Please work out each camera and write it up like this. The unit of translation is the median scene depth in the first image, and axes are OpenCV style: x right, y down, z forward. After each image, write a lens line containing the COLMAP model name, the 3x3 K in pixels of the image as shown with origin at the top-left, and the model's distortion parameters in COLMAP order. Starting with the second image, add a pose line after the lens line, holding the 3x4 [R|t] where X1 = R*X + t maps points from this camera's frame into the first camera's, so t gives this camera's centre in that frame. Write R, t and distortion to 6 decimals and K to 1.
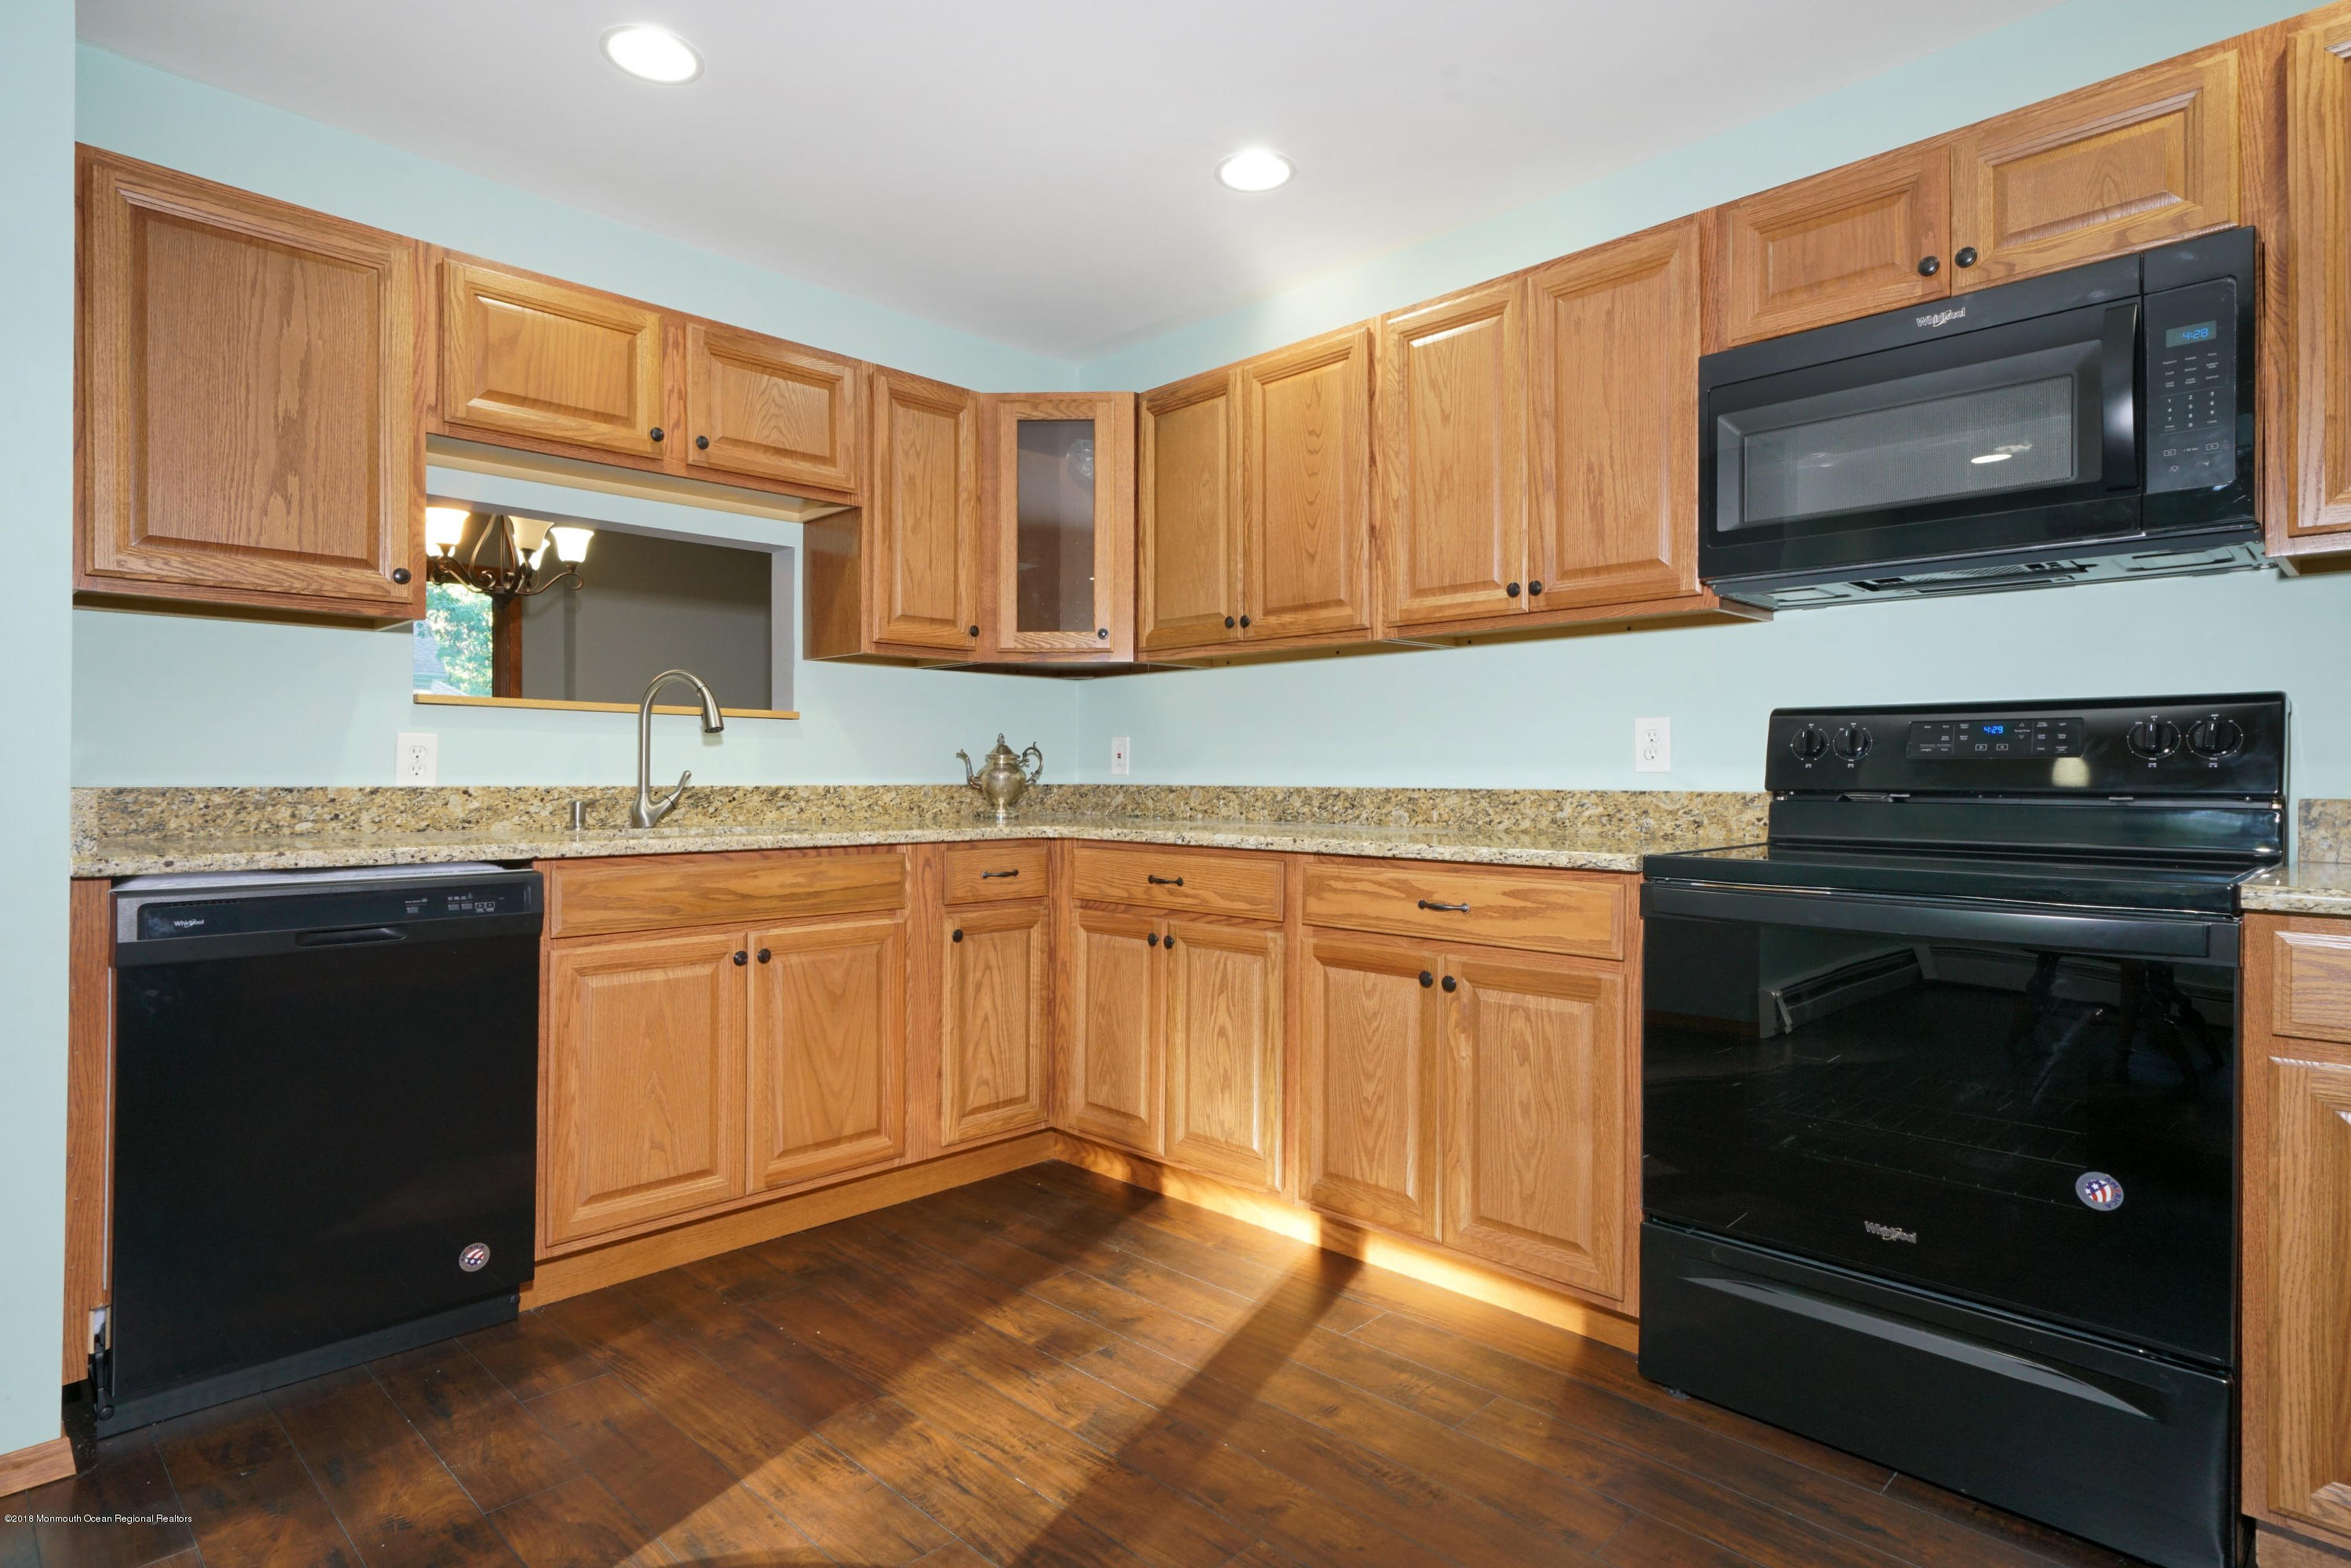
lens RADIAL K [[1234.2, 0, 1175.5], [0, 1234.2, 784.0], [0, 0, 1]] dist [0.012611, 0.000163]
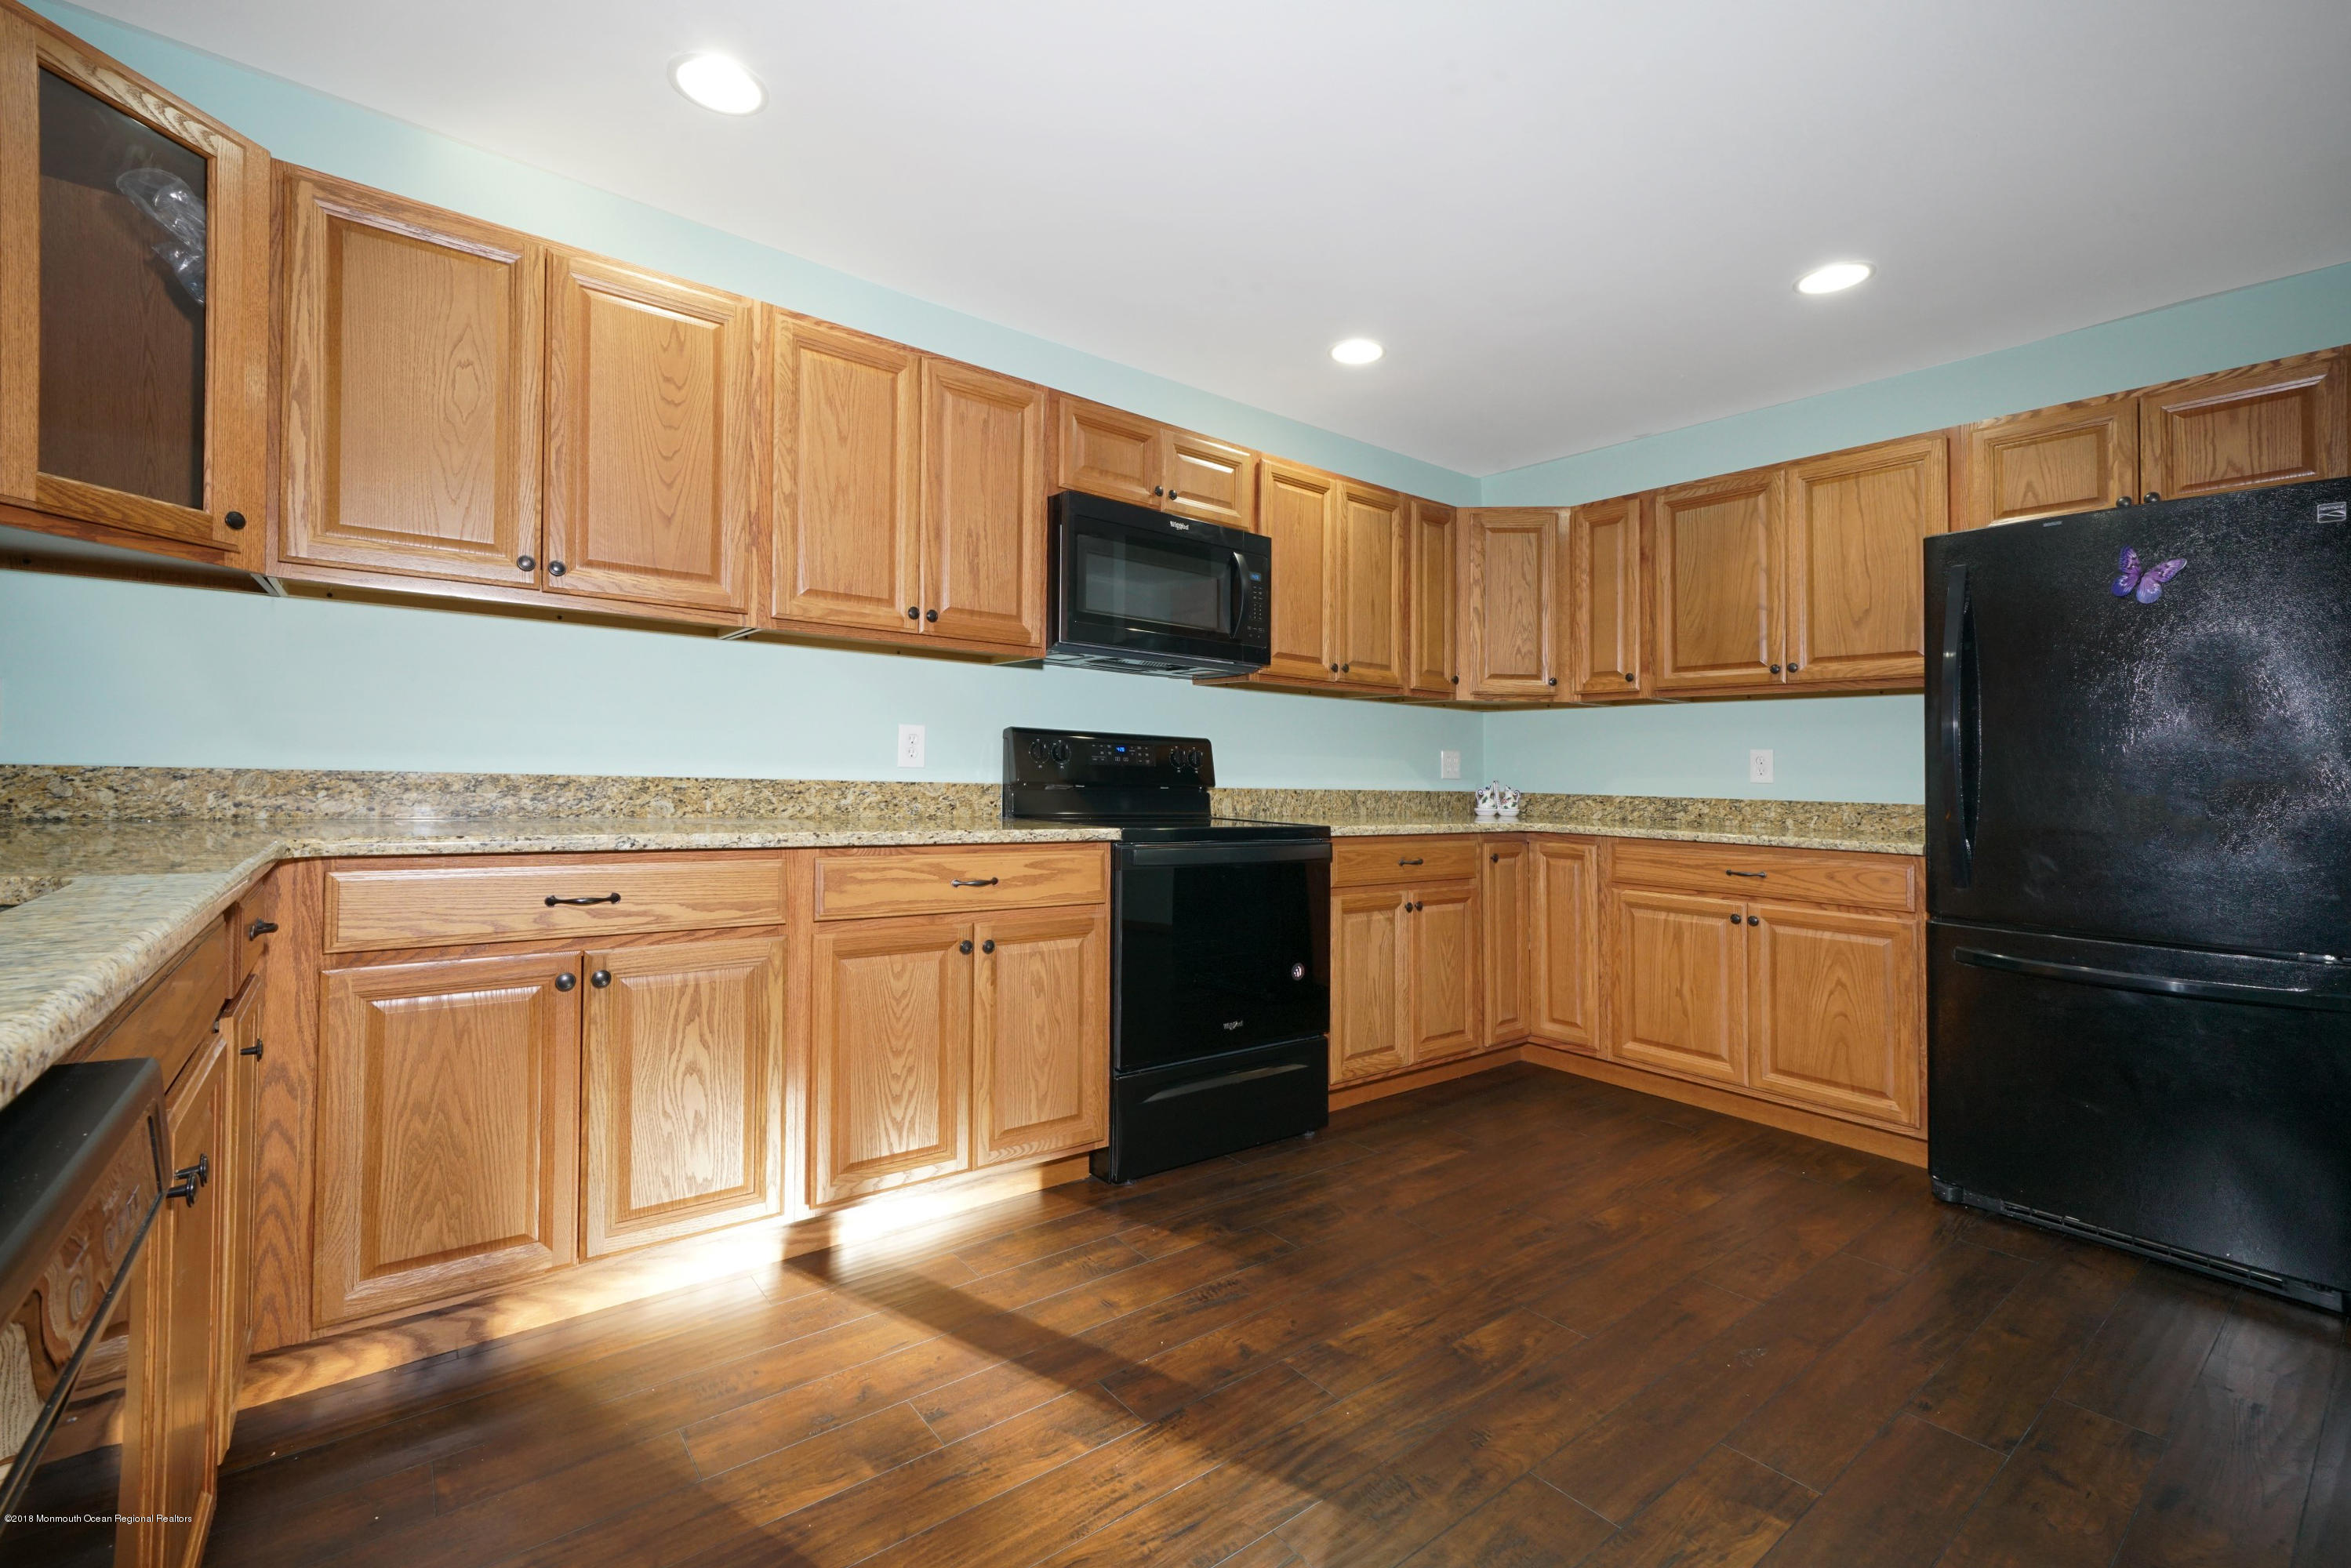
lens RADIAL K [[1005.5, 0, 1174.3], [0, 1005.5, 754.9], [0, 0, 1]] dist [-0.000425, 0.000167]
pose [[0.125357, 0.024630, 0.991806, -0.664473], [-0.017511, 0.999591, -0.022610, -0.003899], [-0.991957, -0.014533, 0.125737, 0.645353]]
